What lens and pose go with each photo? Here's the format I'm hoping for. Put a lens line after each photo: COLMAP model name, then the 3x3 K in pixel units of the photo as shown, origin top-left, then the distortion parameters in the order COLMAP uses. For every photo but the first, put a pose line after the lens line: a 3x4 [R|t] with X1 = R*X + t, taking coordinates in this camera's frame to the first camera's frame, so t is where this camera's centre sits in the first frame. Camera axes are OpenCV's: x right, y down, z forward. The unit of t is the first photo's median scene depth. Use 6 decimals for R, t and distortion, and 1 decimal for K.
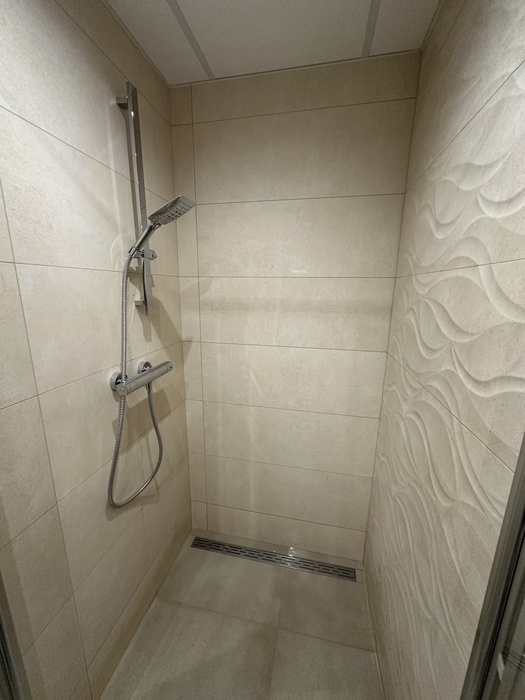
lens RADIAL K [[278.4, 0, 260.8], [0, 278.4, 350.7], [0, 0, 1]] dist [-0.002531, 0.000308]
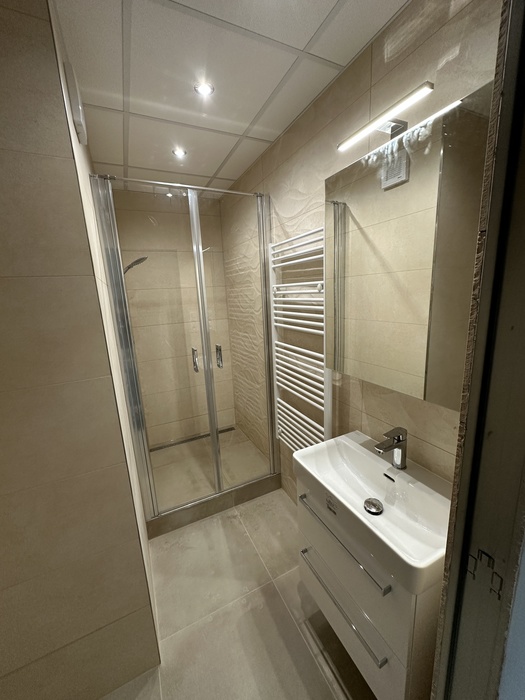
lens RADIAL K [[278.4, 0, 260.8], [0, 278.4, 350.7], [0, 0, 1]] dist [-0.002531, 0.000308]
pose [[0.790136, -0.178069, 0.586495, -0.791885], [0.193991, 0.980332, 0.036297, 0.256878], [-0.581423, 0.085095, 0.809139, -1.079201]]
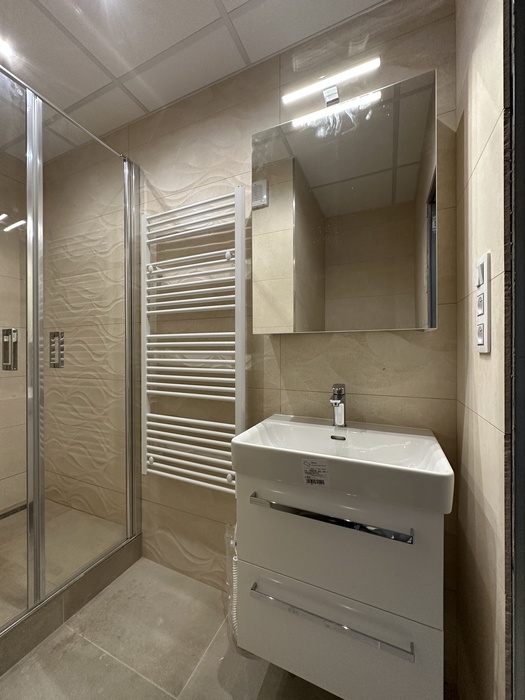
lens RADIAL K [[278.4, 0, 260.8], [0, 278.4, 350.7], [0, 0, 1]] dist [-0.002531, 0.000308]
pose [[0.219023, -0.016138, 0.975586, -0.871370], [0.222503, 0.974345, -0.033835, 0.503477], [-0.950011, 0.224482, 0.216994, -0.558501]]
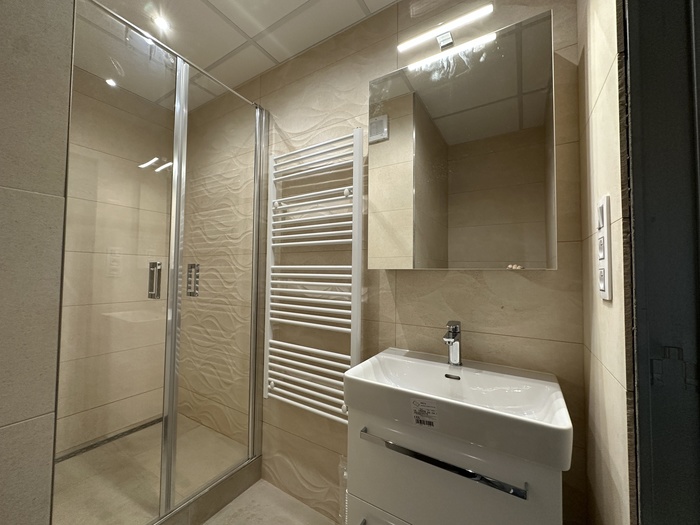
lens RADIAL K [[278.4, 0, 350.0], [0, 278.4, 262.5], [0, 0, 1]] dist [-0.002531, 0.000308]
pose [[0.340746, 0.026869, 0.939771, -0.892502], [0.201418, 0.974296, -0.100887, 0.474277], [-0.918326, 0.223663, 0.326576, -0.605906]]
